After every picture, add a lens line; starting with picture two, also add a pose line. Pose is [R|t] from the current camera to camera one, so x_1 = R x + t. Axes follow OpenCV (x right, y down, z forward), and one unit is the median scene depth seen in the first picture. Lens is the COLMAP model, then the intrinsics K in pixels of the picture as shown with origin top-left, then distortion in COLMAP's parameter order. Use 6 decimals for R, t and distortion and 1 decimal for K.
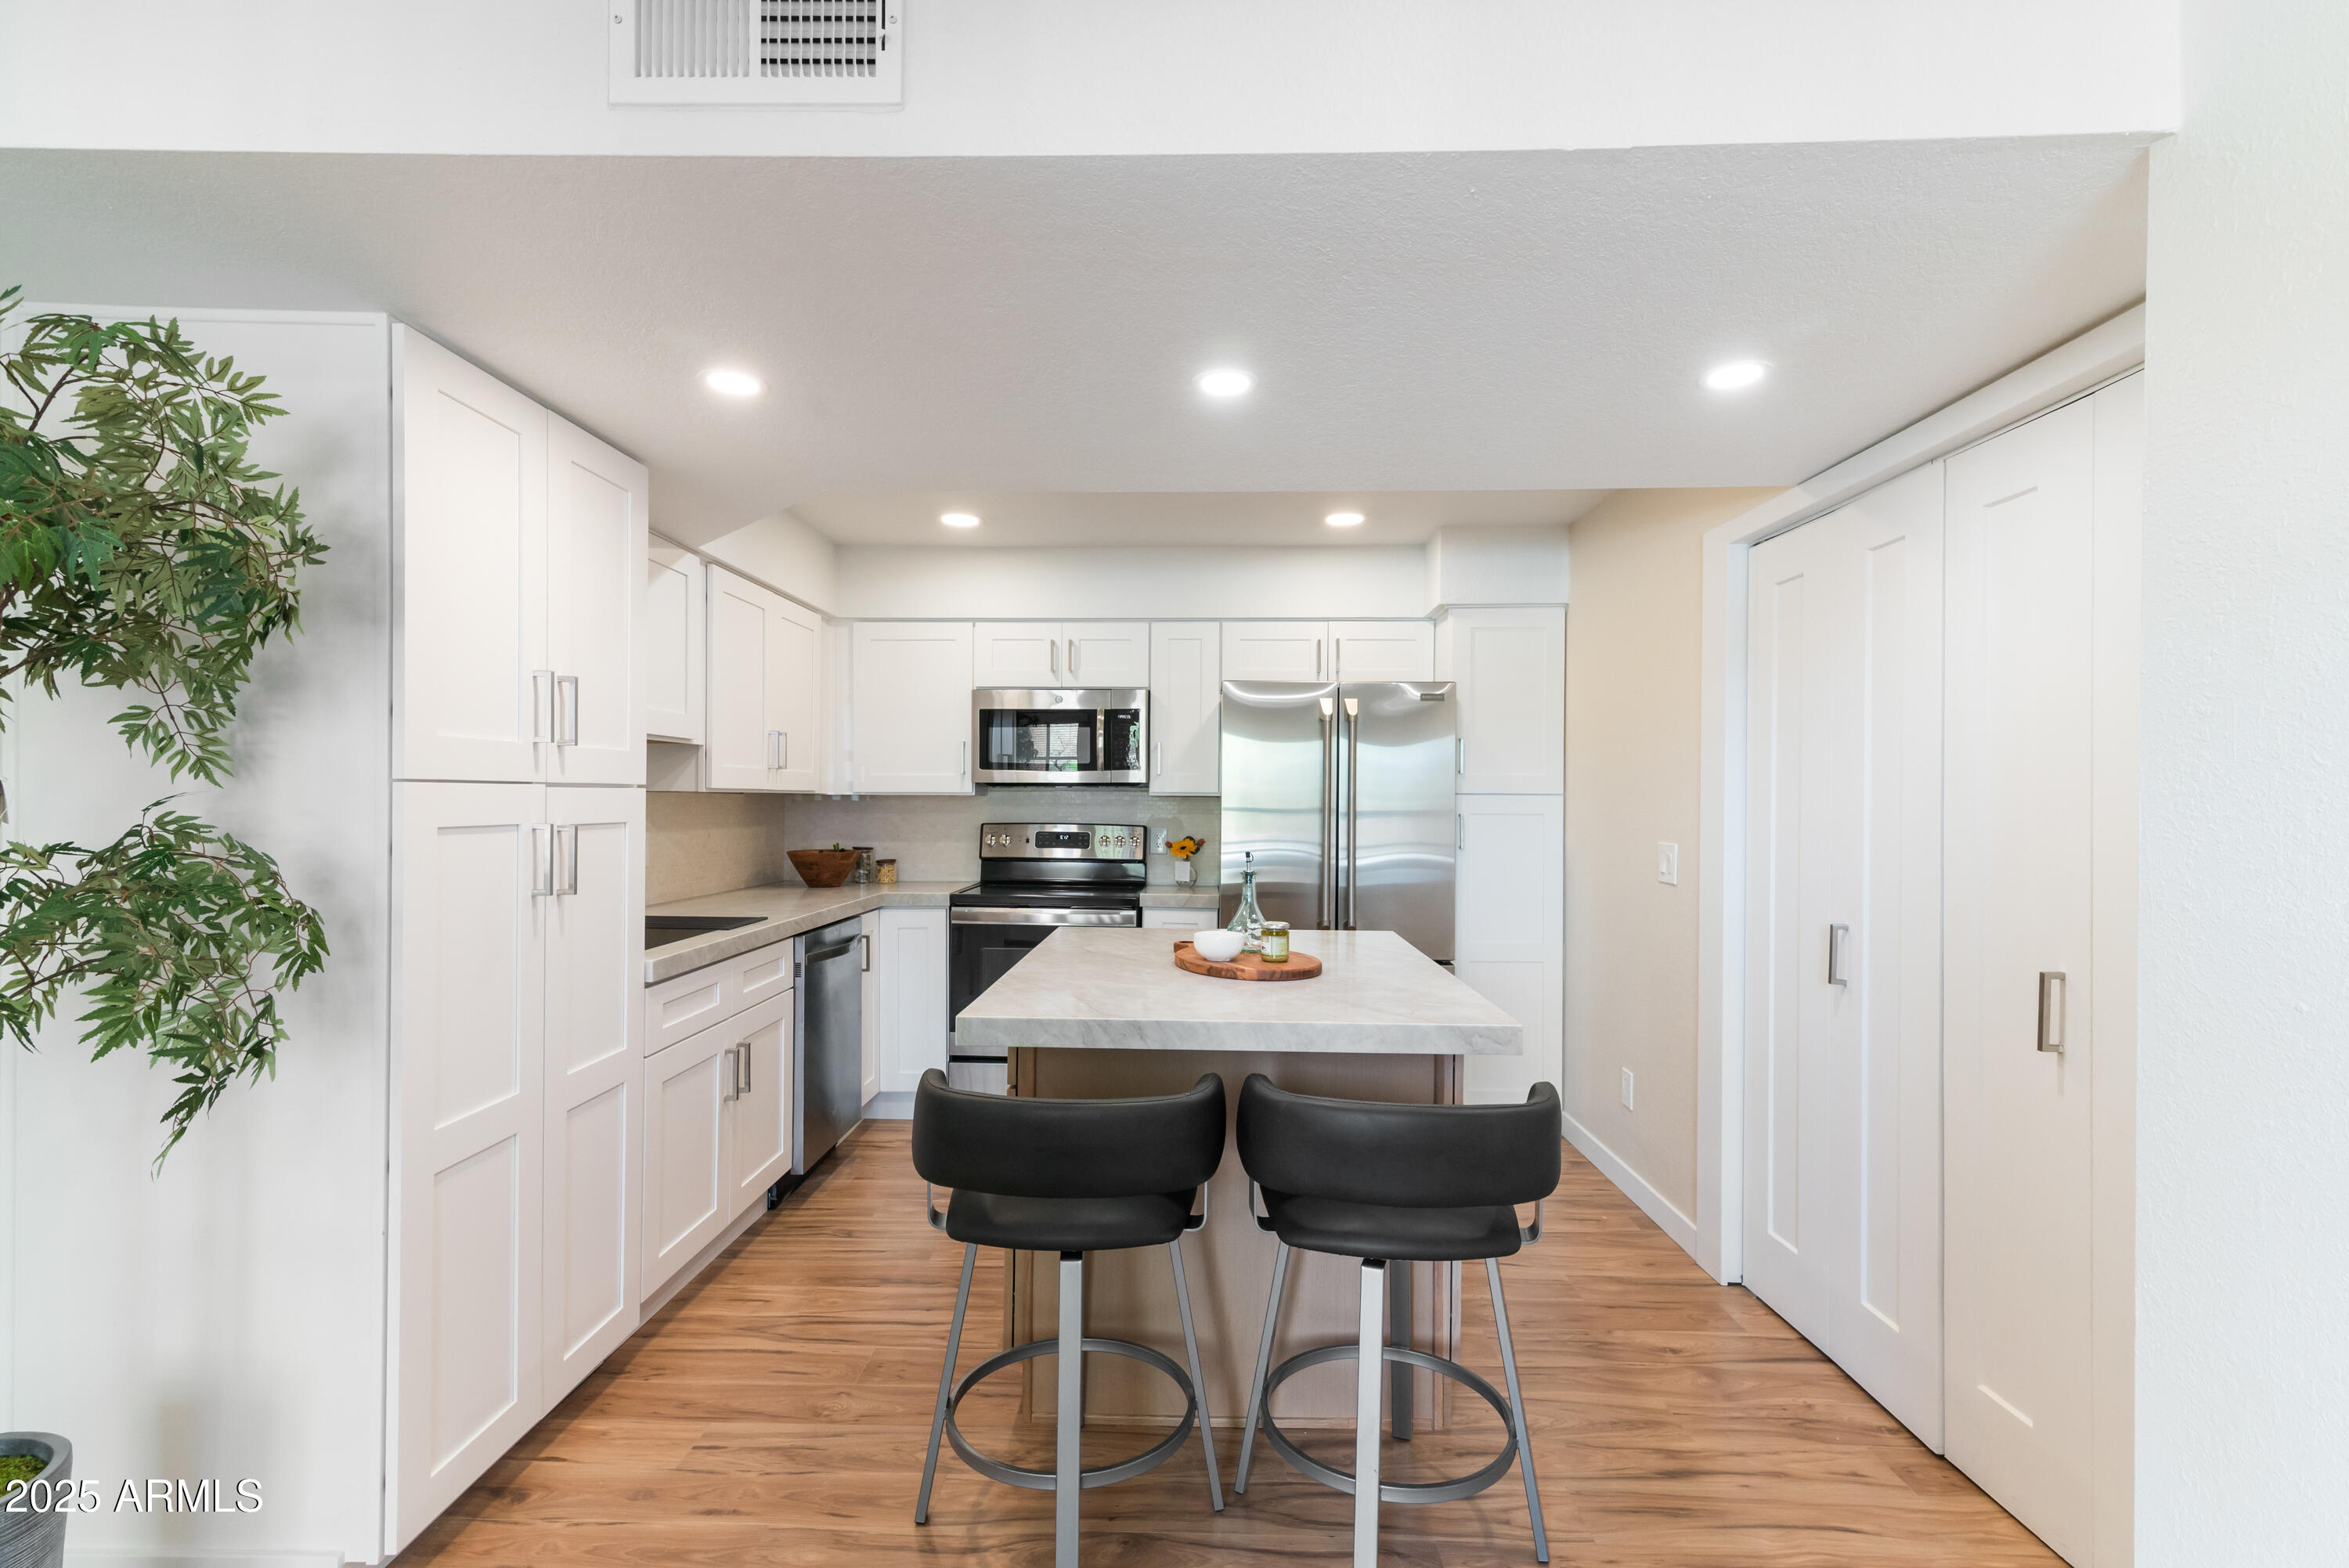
lens RADIAL K [[1057.7, 0, 1170.9], [0, 1057.7, 799.2], [0, 0, 1]] dist [0.005382, 0.000237]
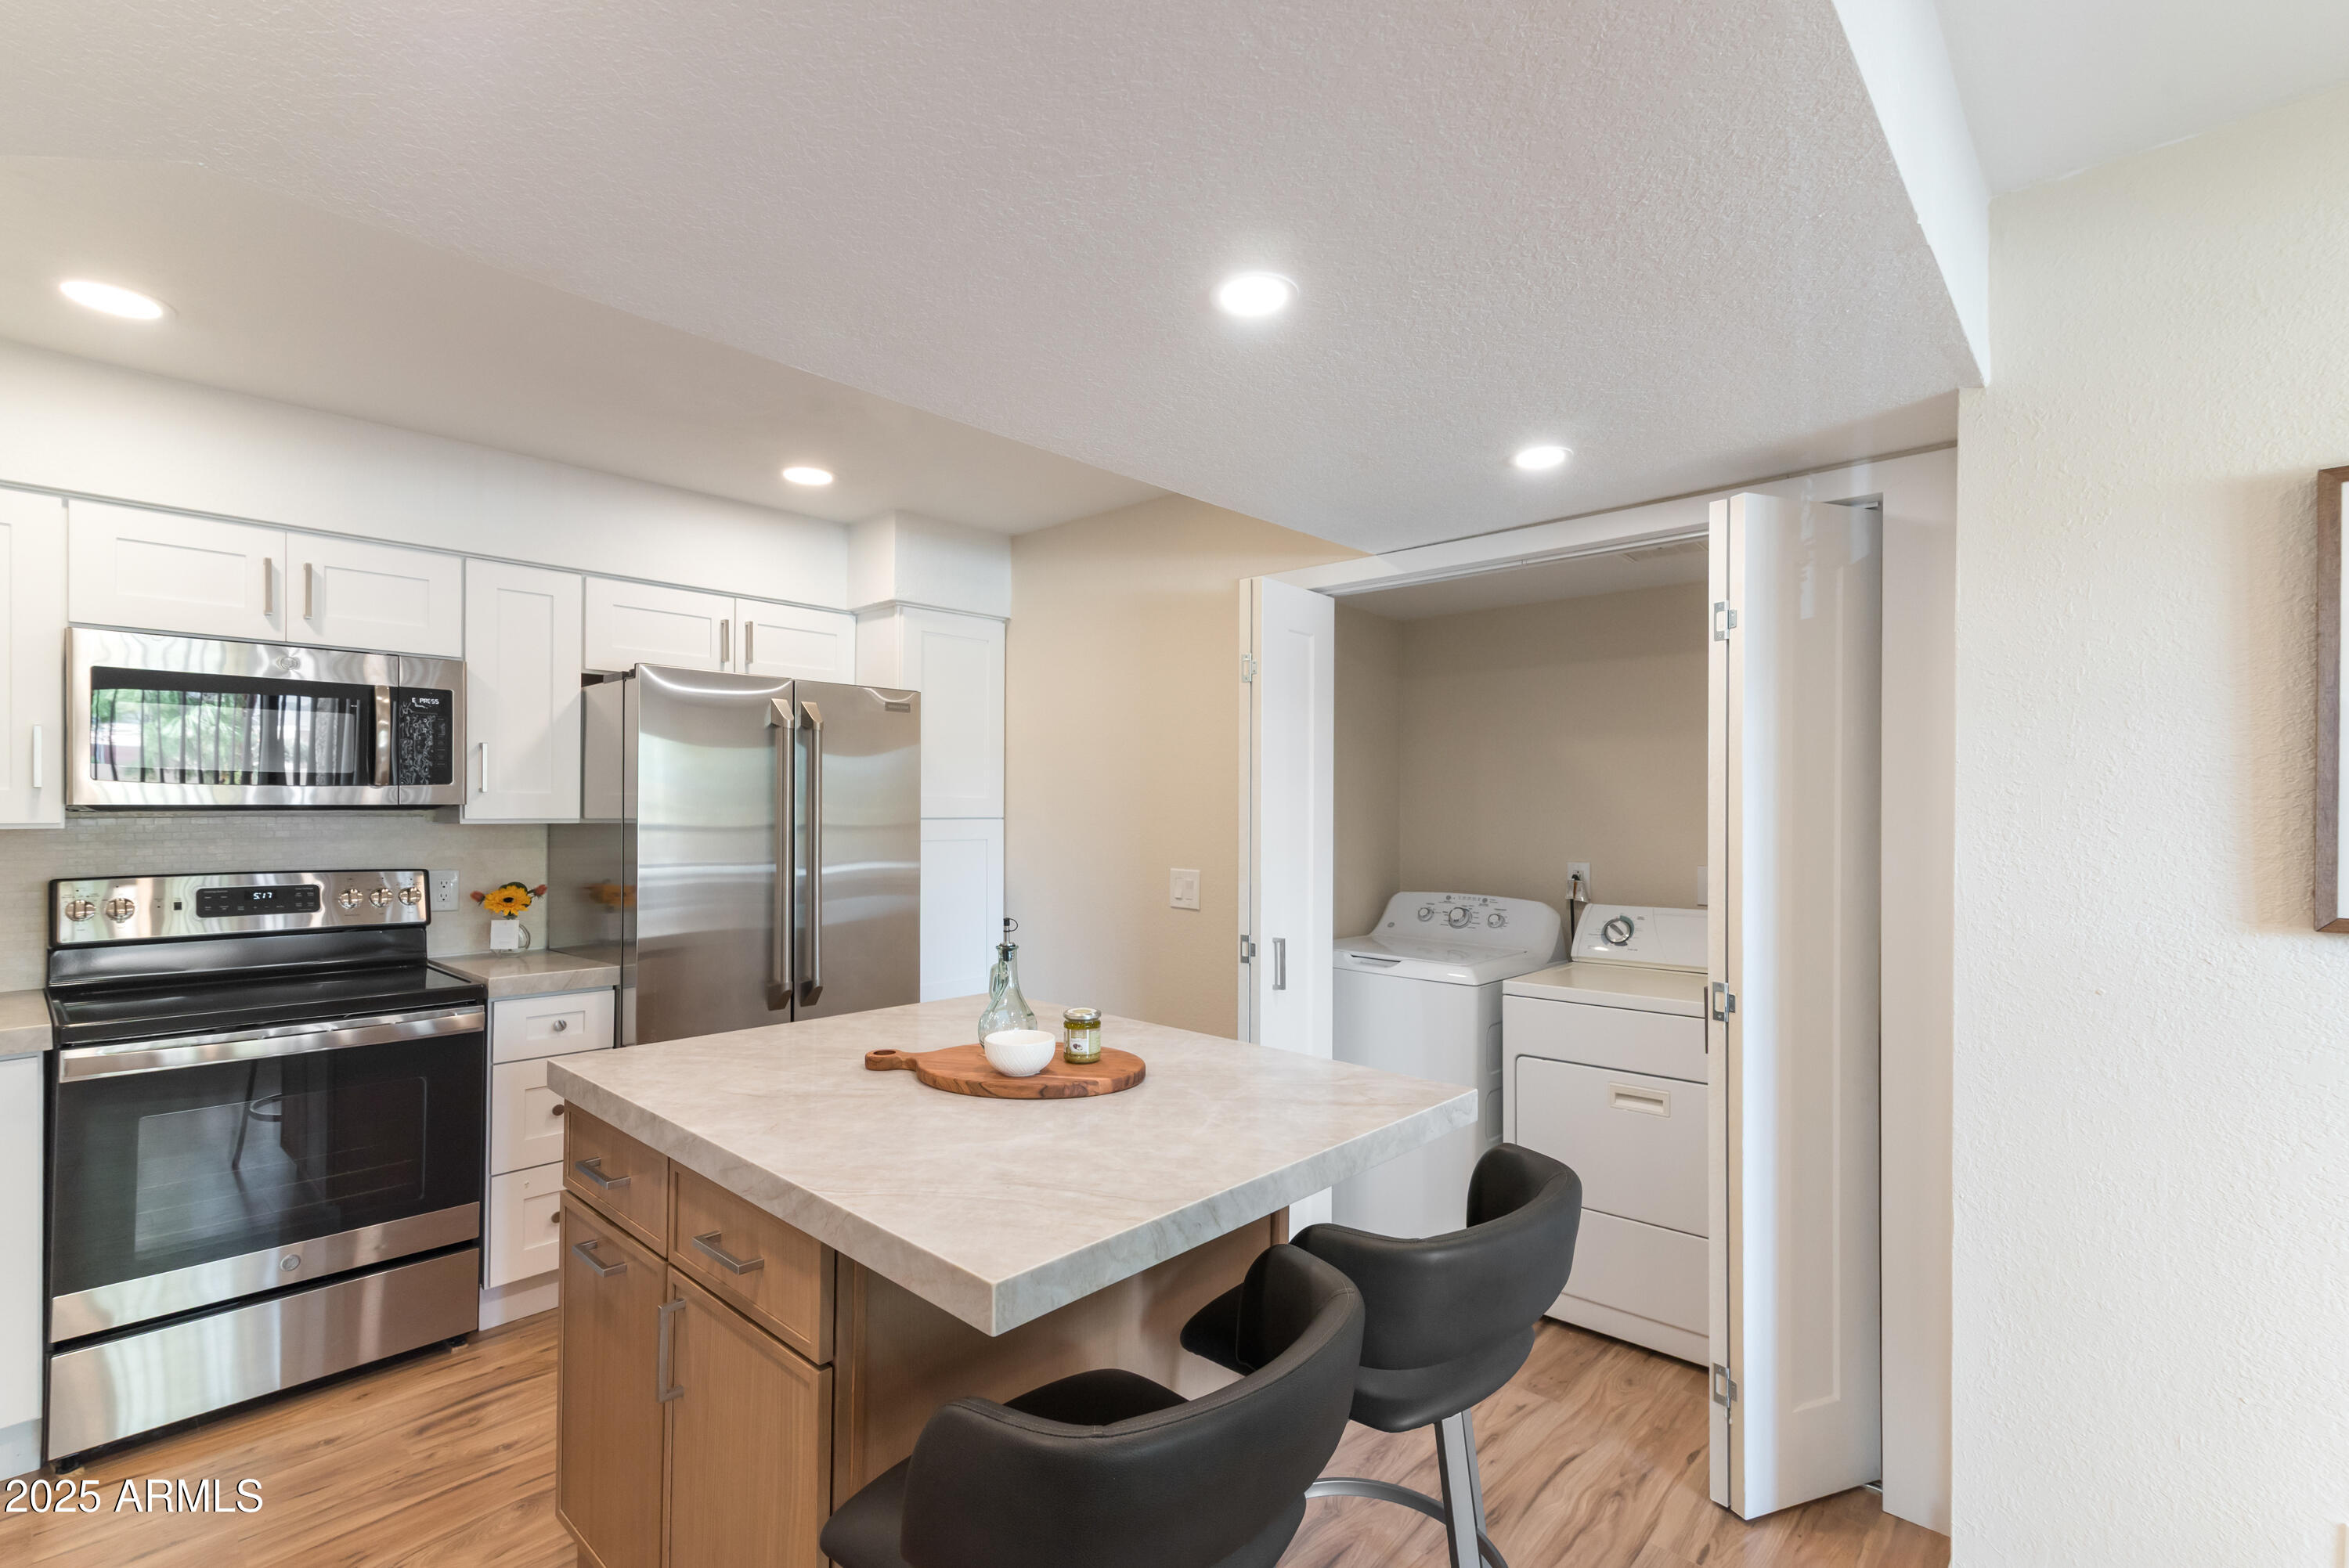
lens RADIAL K [[1064.6, 0, 1178.1], [0, 1064.6, 807.1], [0, 0, 1]] dist [0.009782, 0.000243]
pose [[0.653635, -0.002445, 0.756806, -0.235323], [-0.001588, 0.999988, 0.004602, -0.018030], [-0.756808, -0.004210, 0.653623, 0.240927]]
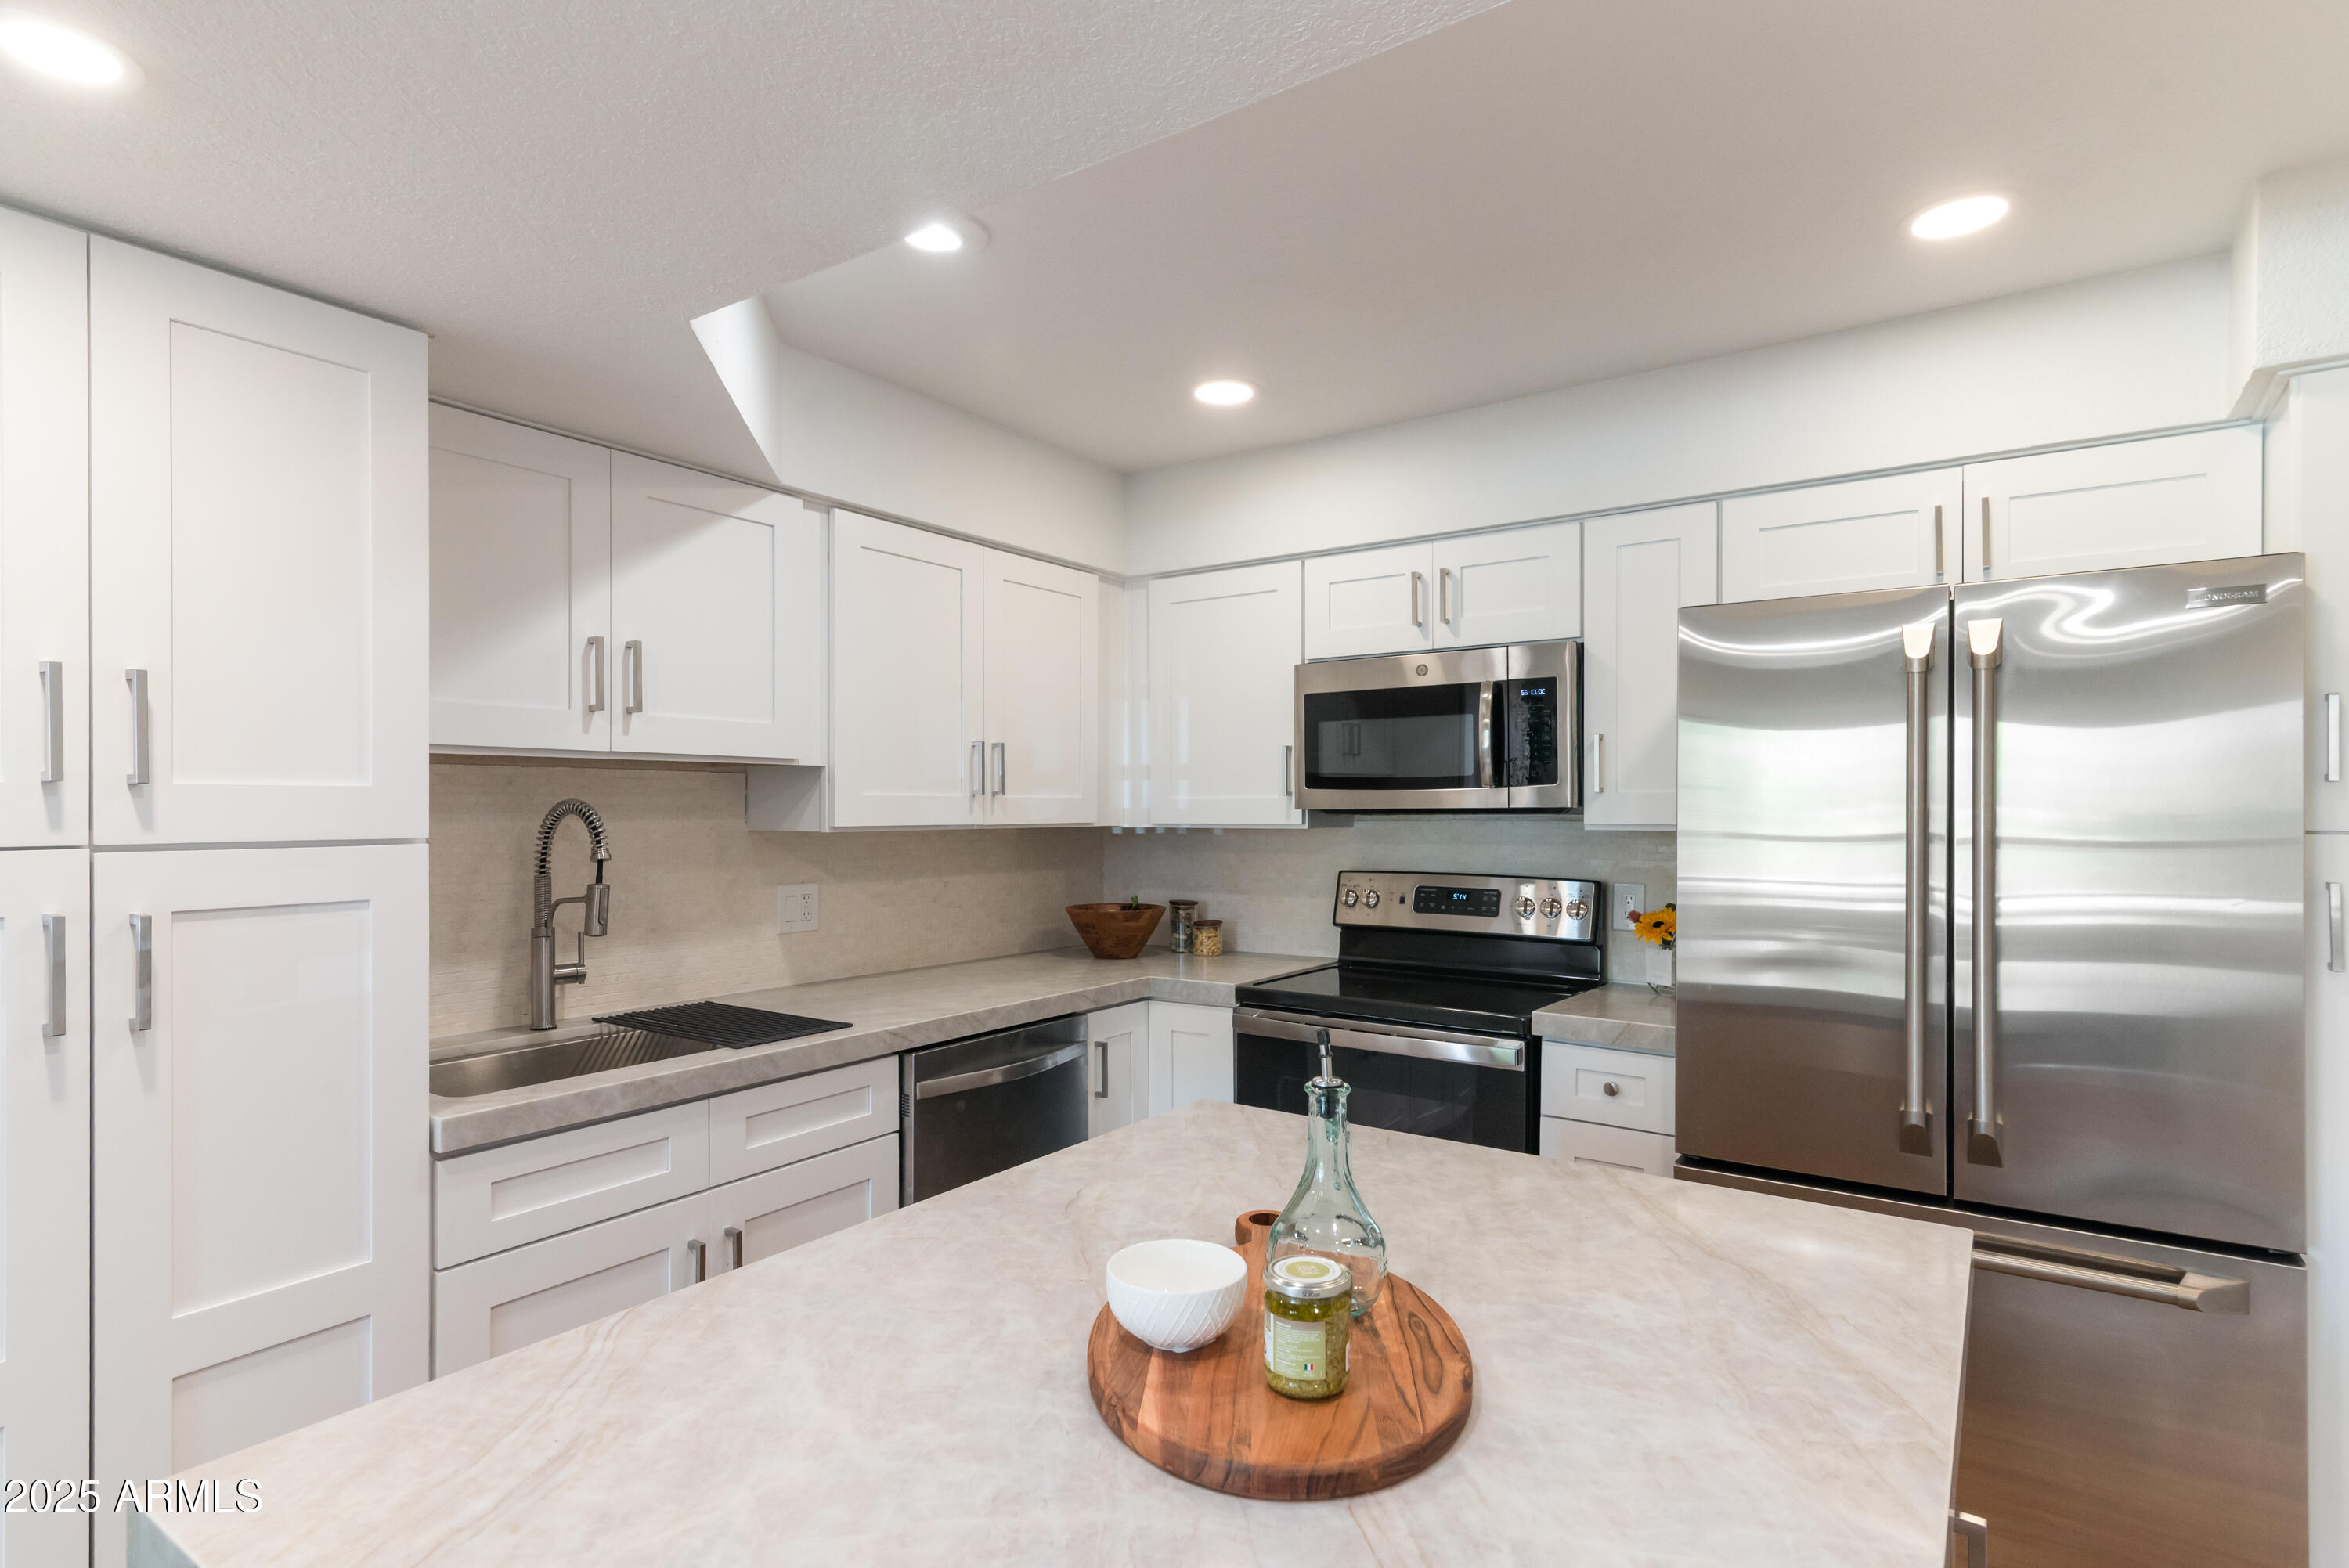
lens RADIAL K [[1195.2, 0, 1166.1], [0, 1195.2, 801.2], [0, 0, 1]] dist [0.005421, 0.000605]
pose [[0.835407, -0.010729, -0.549526, 0.145608], [0.006405, 0.999932, -0.009787, -0.014214], [0.549594, 0.004657, 0.835419, 0.357208]]
